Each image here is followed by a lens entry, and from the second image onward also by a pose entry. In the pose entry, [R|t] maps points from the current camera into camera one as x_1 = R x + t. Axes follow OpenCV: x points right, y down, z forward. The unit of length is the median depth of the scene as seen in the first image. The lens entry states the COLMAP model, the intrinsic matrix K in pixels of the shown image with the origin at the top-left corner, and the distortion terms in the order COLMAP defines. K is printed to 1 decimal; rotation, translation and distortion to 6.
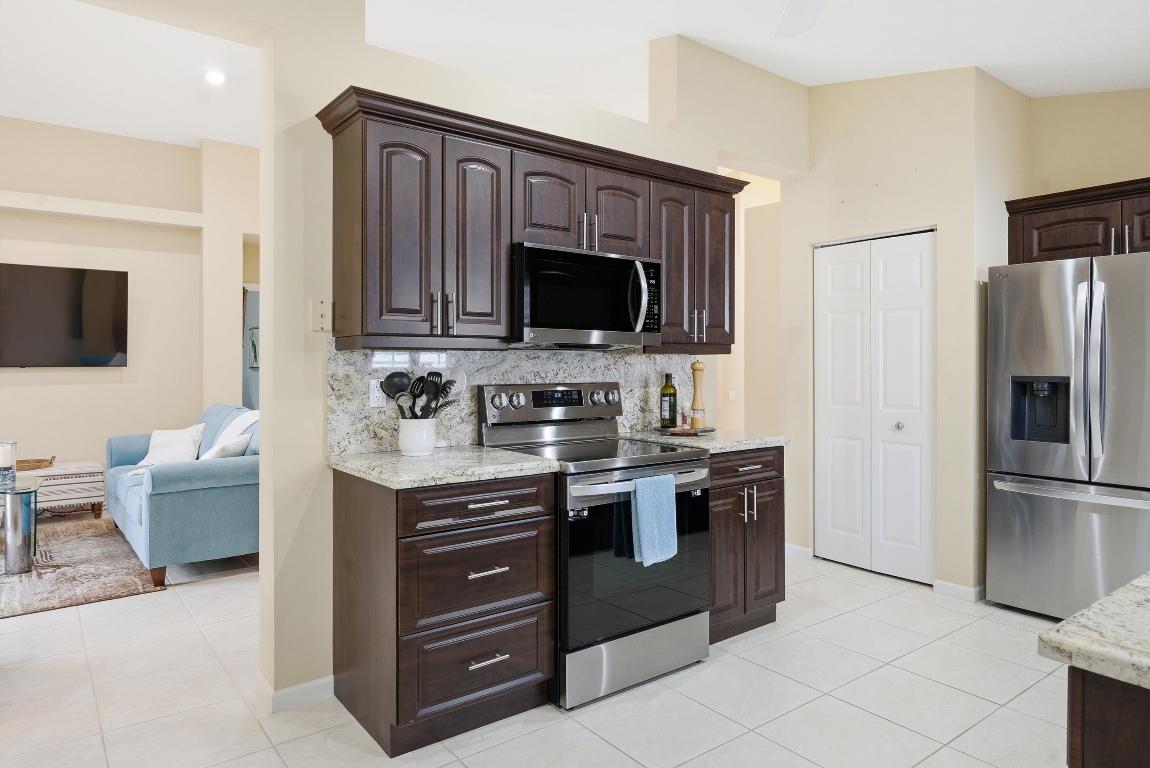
lens RADIAL K [[714.7, 0, 576.0], [0, 714.7, 366.6], [0, 0, 1]] dist [-0.002301, -0.005602]
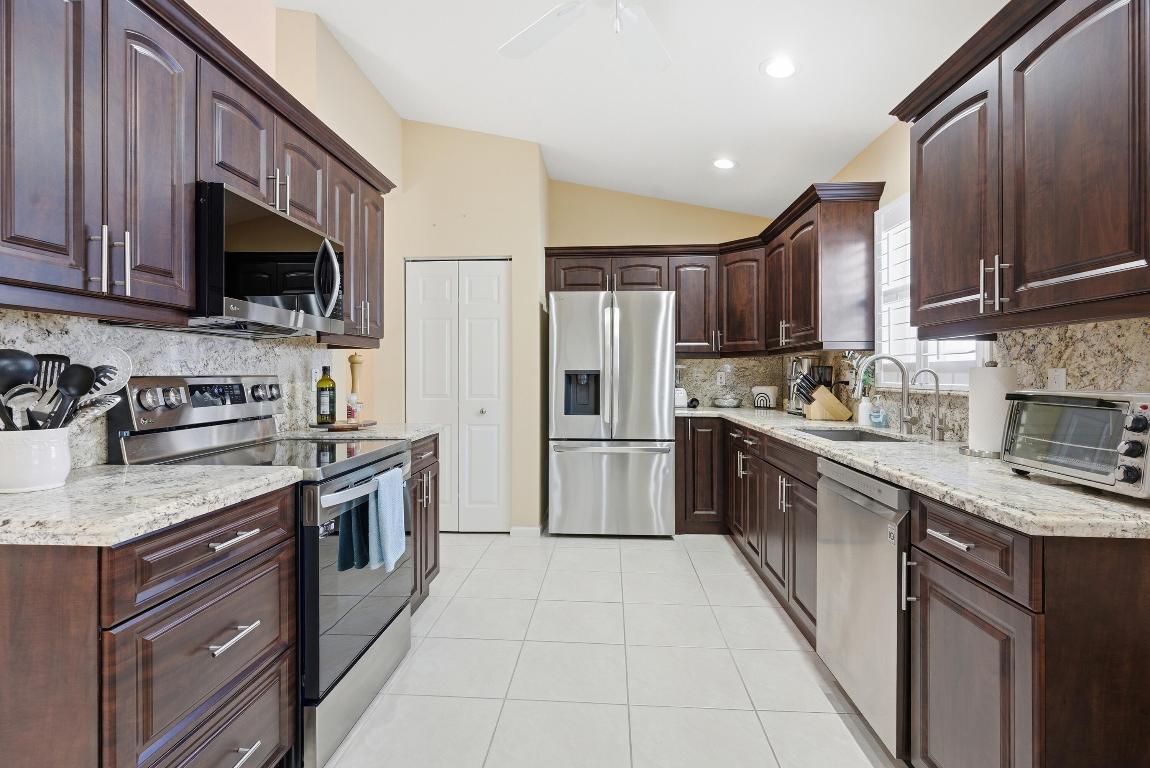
lens RADIAL K [[561.5, 0, 576.2], [0, 561.5, 374.5], [0, 0, 1]] dist [0.000055, 0.000941]
pose [[0.652997, -0.002907, 0.757355, -0.226120], [0.005013, 0.999987, -0.000484, 0.023181], [-0.757344, 0.004113, 0.653003, 0.272742]]
